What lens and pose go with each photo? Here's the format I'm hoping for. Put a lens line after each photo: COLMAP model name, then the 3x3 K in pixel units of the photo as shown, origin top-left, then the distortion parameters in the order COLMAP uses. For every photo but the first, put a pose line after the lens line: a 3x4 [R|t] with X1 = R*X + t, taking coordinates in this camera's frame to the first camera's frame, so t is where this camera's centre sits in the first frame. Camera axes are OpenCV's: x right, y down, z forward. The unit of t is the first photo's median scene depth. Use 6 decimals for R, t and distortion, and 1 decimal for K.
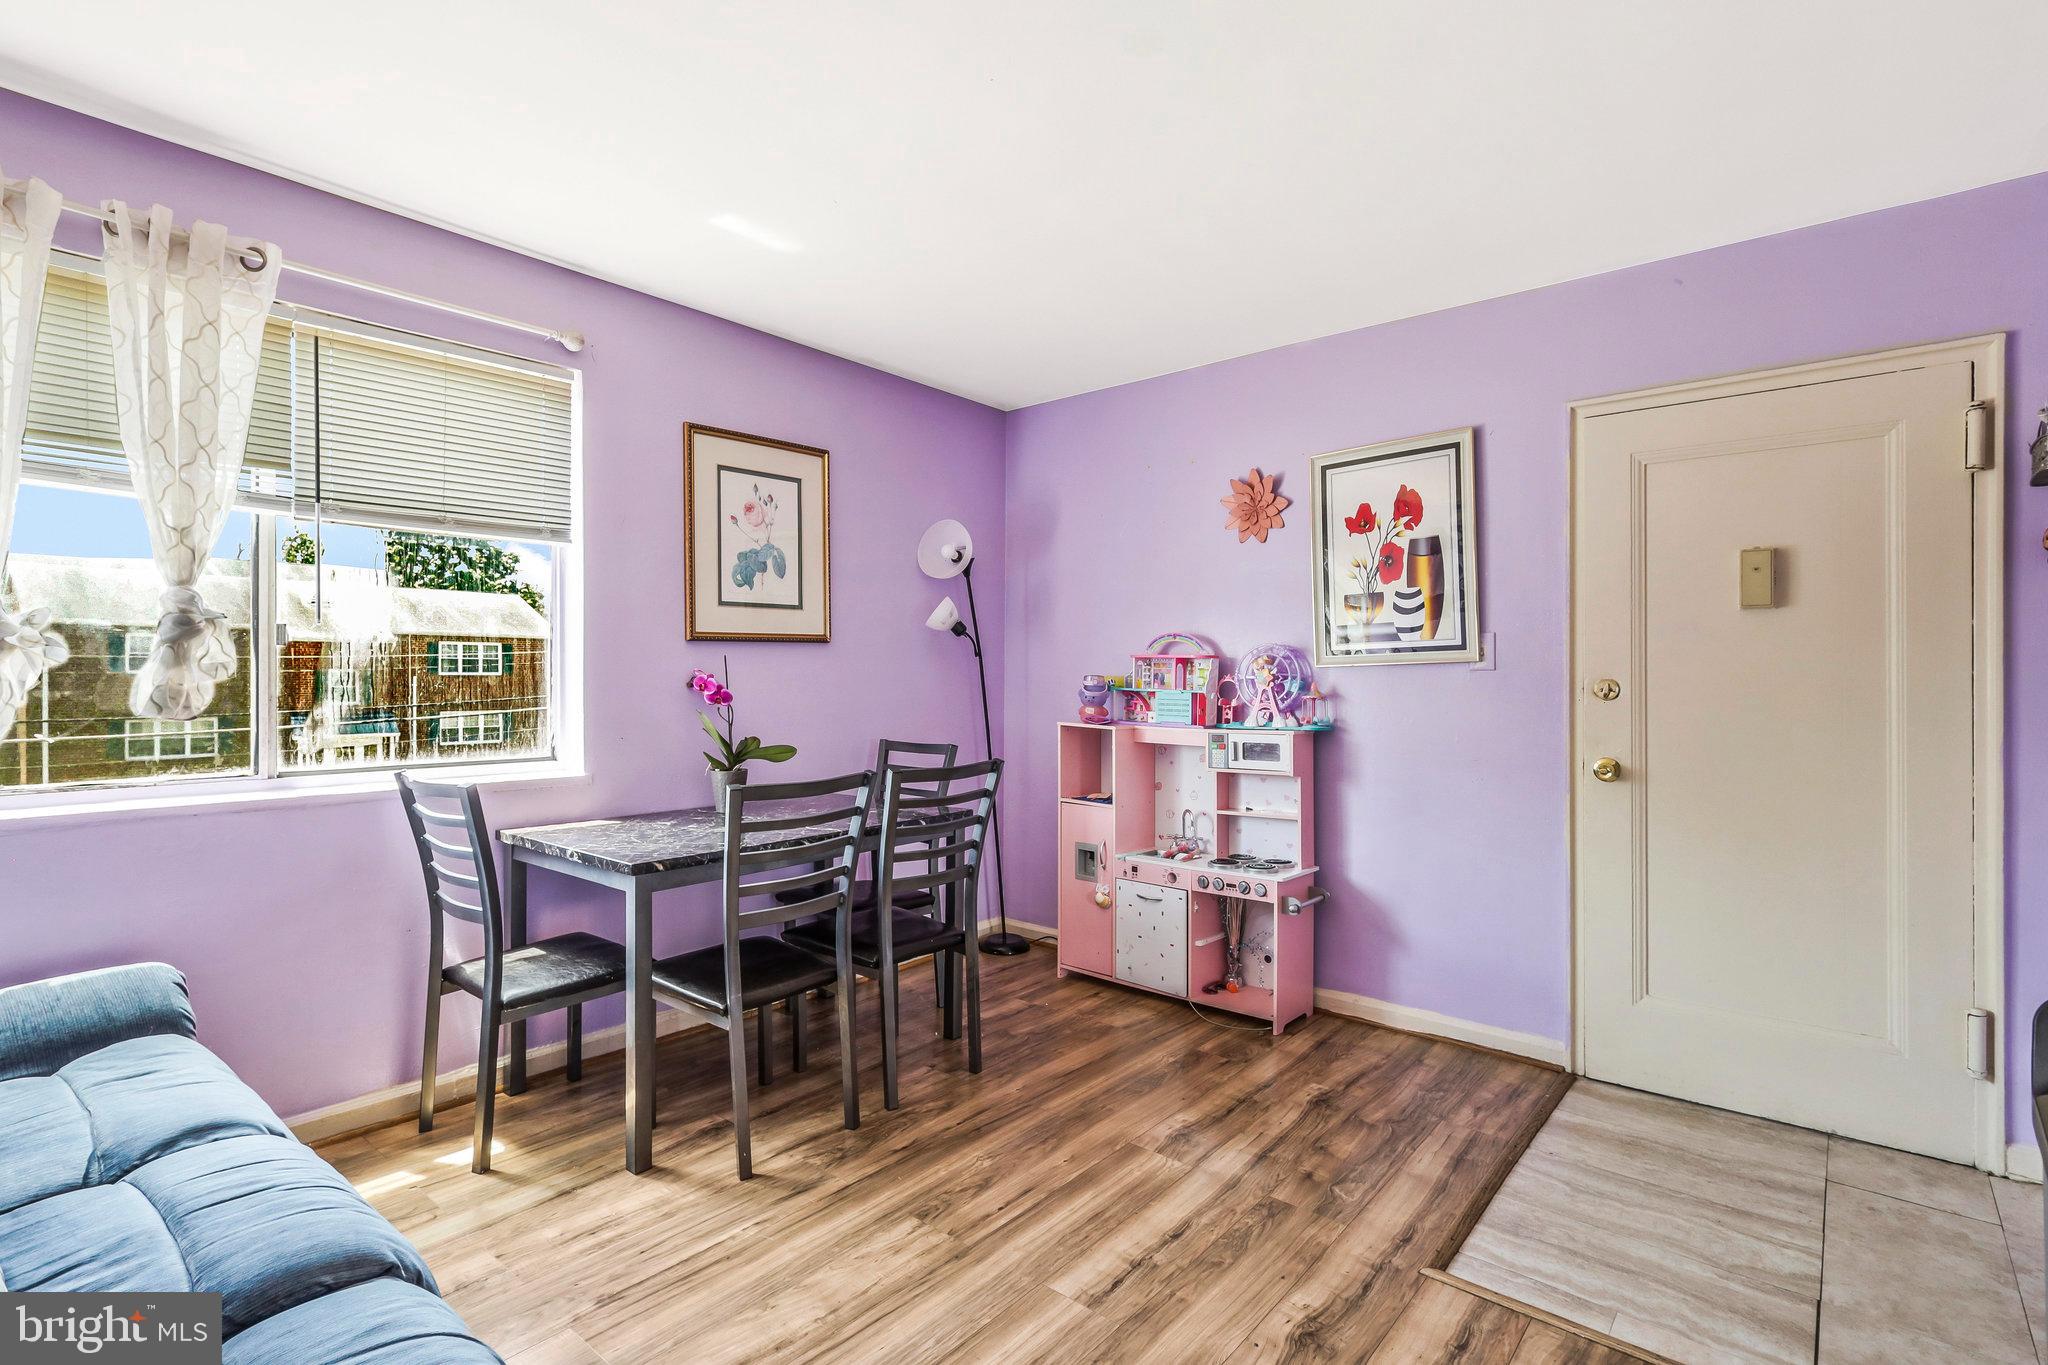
lens RADIAL K [[970.1, 0, 1020.7], [0, 970.1, 696.0], [0, 0, 1]] dist [-0.001413, -0.000402]
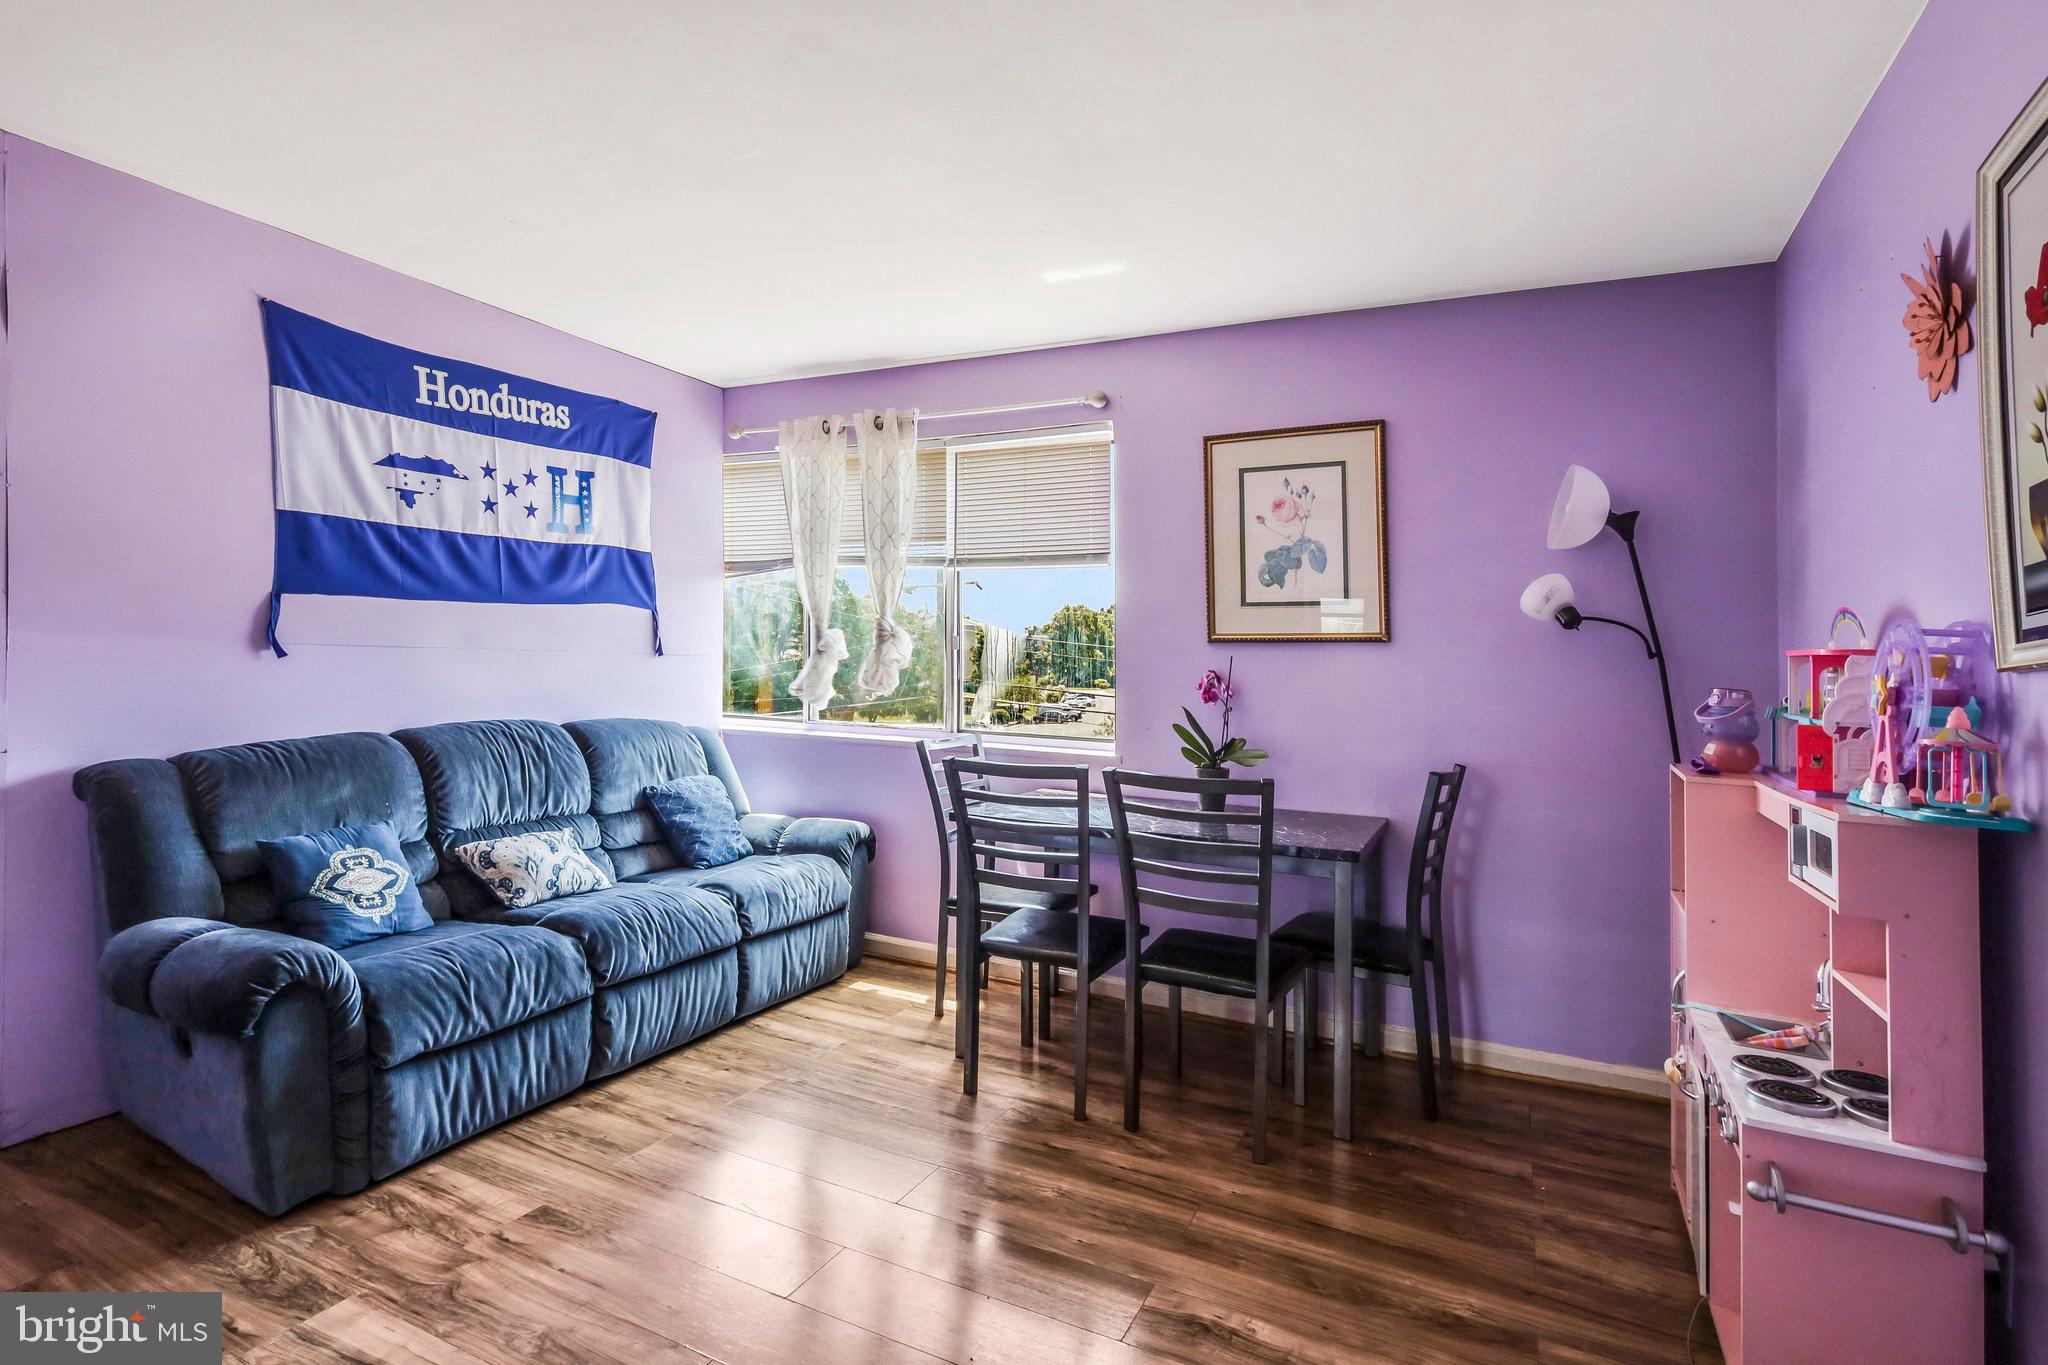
lens RADIAL K [[1010.6, 0, 1024.0], [0, 1010.6, 682.5], [0, 0, 1]] dist [0.002396, 0.000107]
pose [[0.244319, 0.014005, -0.969594, 0.662895], [-0.050610, 0.998717, 0.001673, -0.005063], [0.968373, 0.048662, 0.244714, 0.533934]]
